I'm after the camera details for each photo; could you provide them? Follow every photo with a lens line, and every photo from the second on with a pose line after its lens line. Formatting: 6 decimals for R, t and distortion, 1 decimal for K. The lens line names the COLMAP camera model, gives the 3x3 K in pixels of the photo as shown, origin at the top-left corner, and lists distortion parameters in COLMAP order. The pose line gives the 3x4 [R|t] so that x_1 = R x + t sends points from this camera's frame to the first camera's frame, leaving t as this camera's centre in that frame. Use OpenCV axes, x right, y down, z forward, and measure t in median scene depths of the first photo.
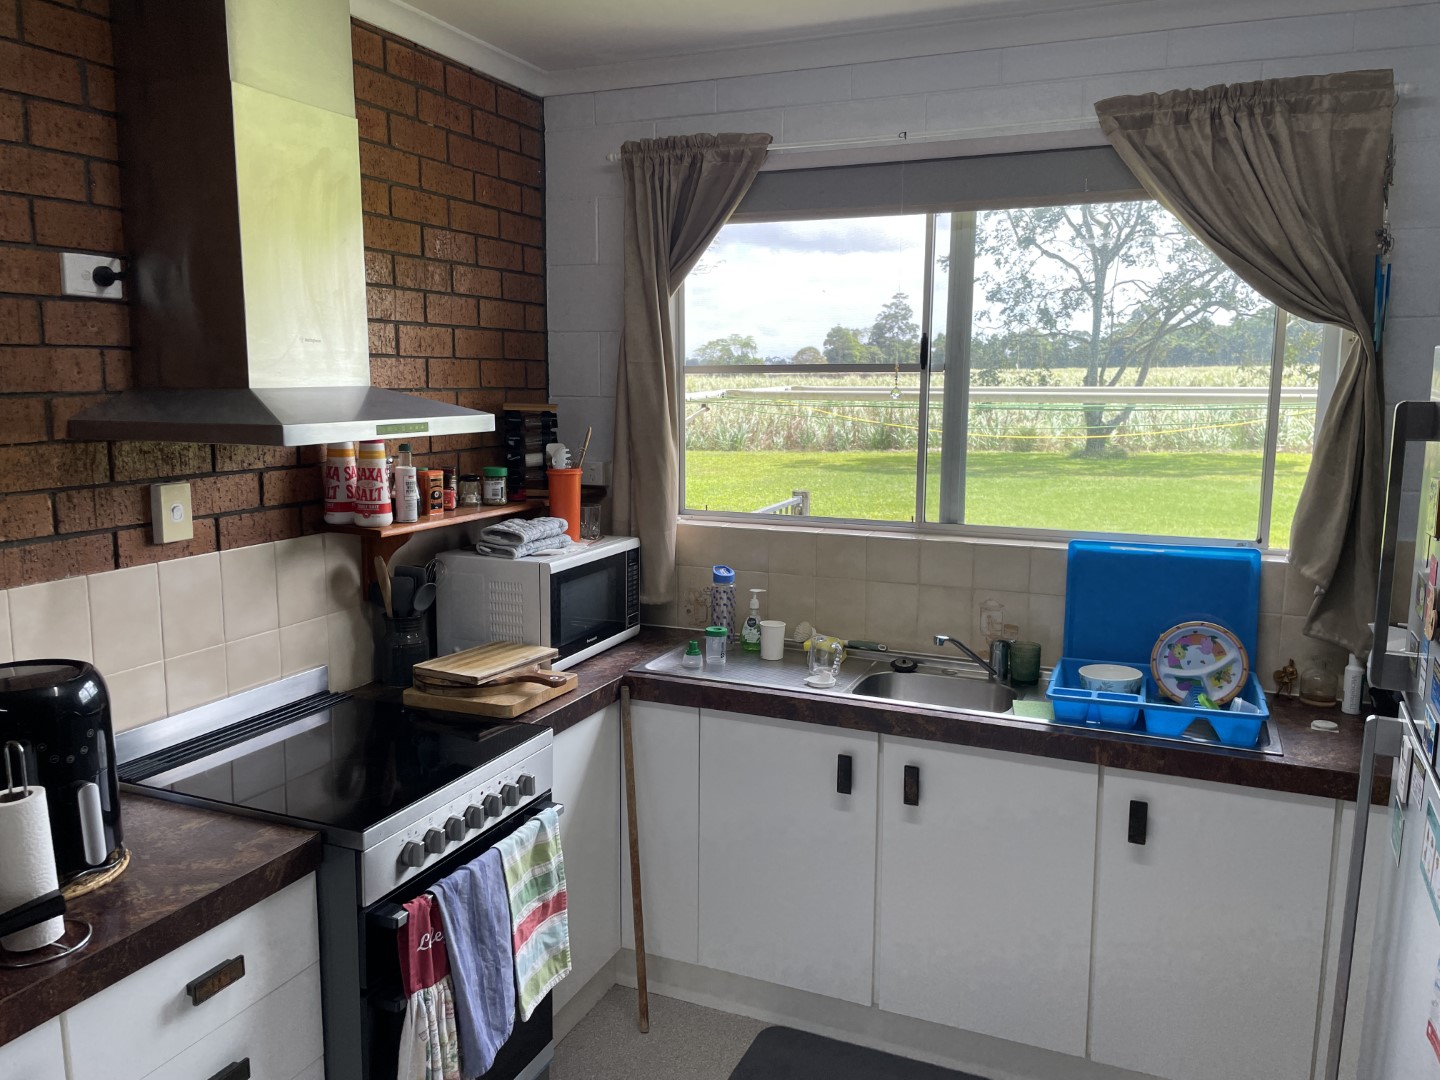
lens RADIAL K [[1092.1, 0, 715.1], [0, 1092.1, 537.5], [0, 0, 1]] dist [0.036508, -0.042934]
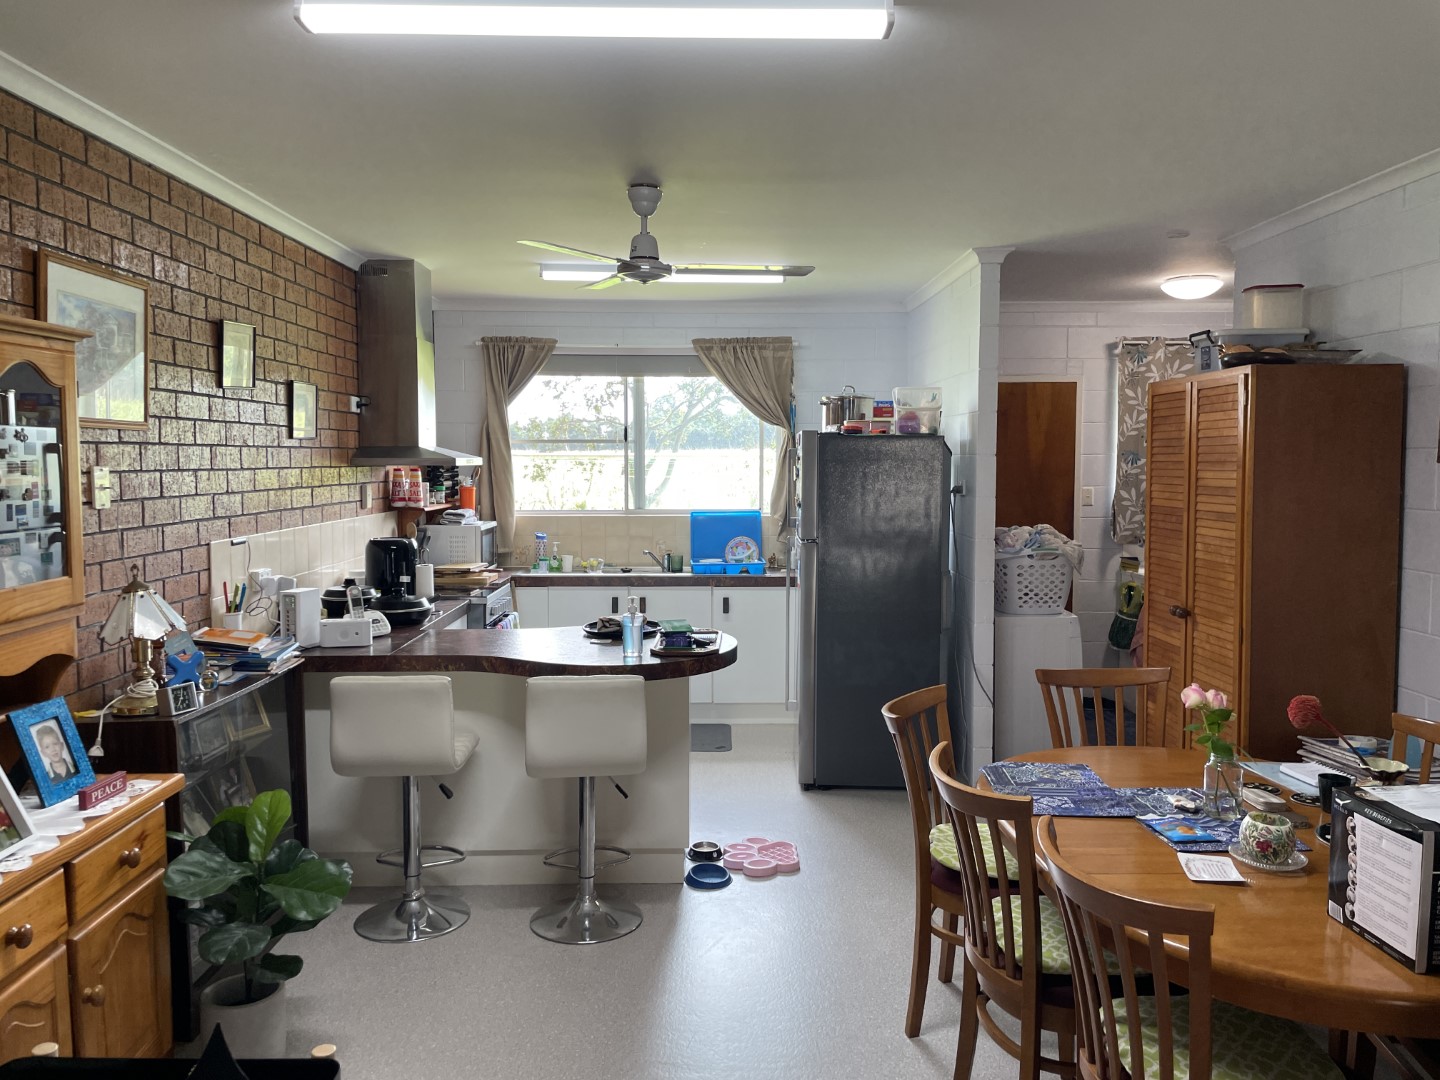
lens RADIAL K [[1092.1, 0, 724.3], [0, 1092.1, 544.0], [0, 0, 1]] dist [0.036508, -0.042934]
pose [[0.912343, -0.033300, 0.408070, -0.645740], [0.060915, 0.996634, -0.054862, 0.226364], [-0.404870, 0.074911, 0.911301, -1.328925]]
